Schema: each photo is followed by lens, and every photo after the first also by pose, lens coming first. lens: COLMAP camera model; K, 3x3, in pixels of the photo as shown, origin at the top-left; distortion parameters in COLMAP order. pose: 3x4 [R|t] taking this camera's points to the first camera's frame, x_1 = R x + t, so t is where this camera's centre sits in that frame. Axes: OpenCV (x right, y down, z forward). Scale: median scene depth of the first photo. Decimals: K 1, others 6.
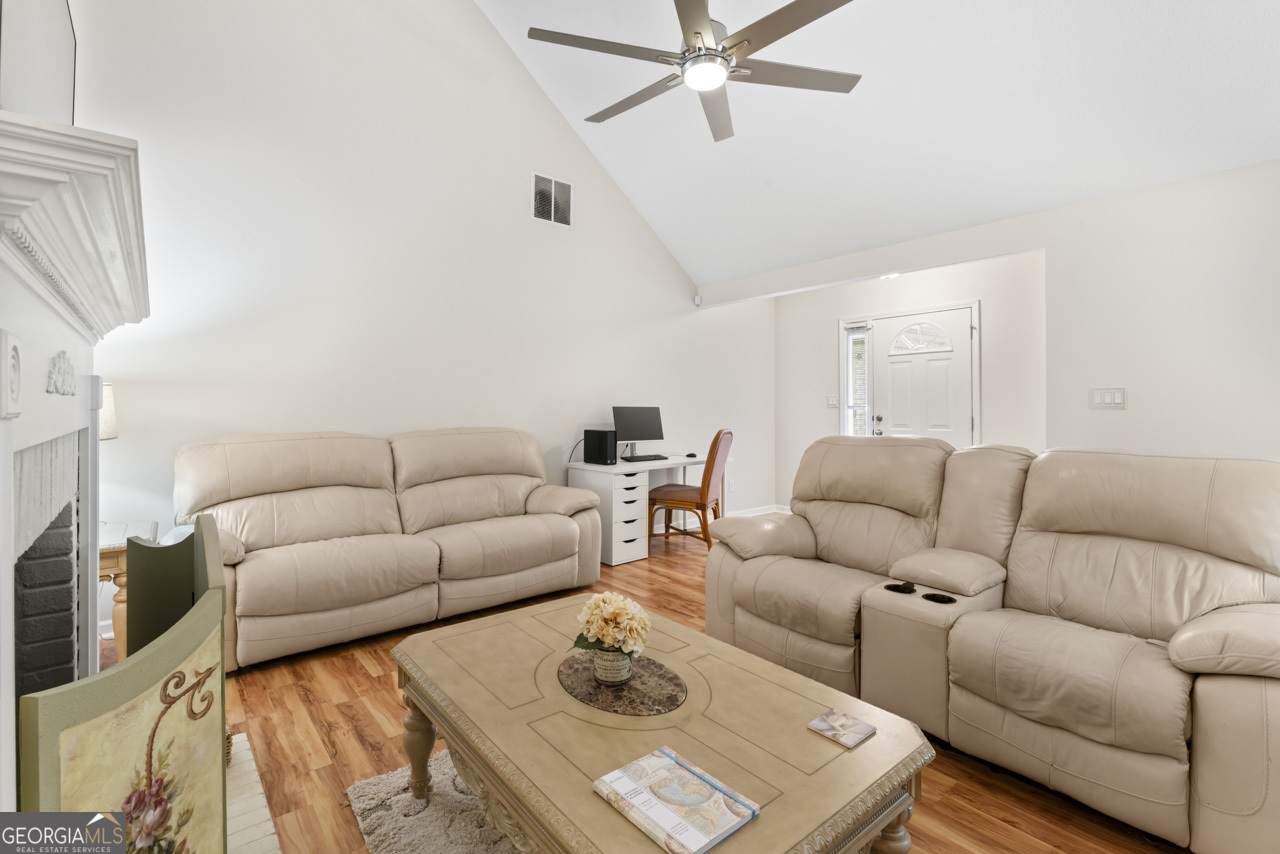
lens RADIAL K [[584.3, 0, 638.2], [0, 584.3, 416.0], [0, 0, 1]] dist [-0.002166, -0.000391]
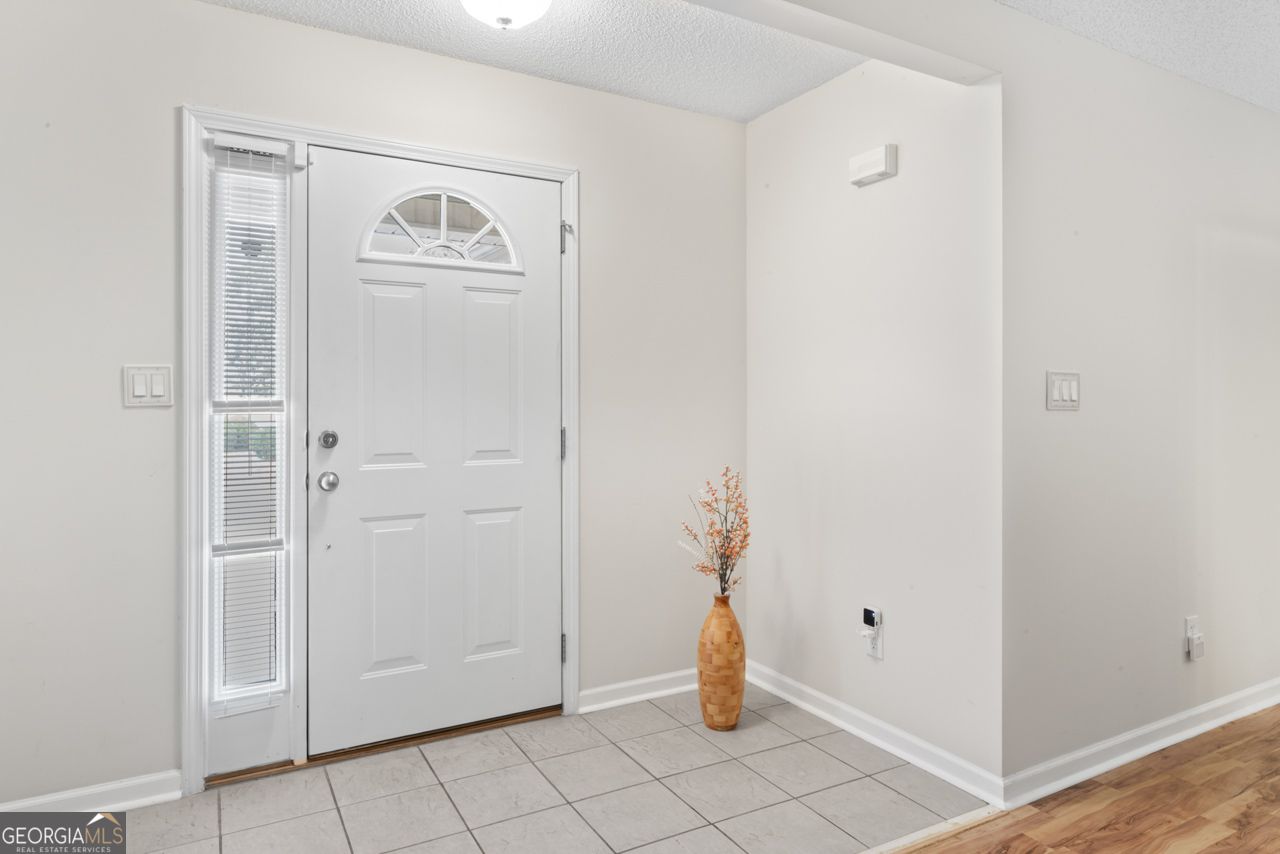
lens RADIAL K [[777.2, 0, 638.5], [0, 777.2, 420.4], [0, 0, 1]] dist [-0.008358, -0.000420]
pose [[0.183198, -0.007411, 0.983048, -0.000467], [0.013703, 0.999894, 0.004984, -0.006693], [-0.982981, 0.012558, 0.183280, 0.753170]]
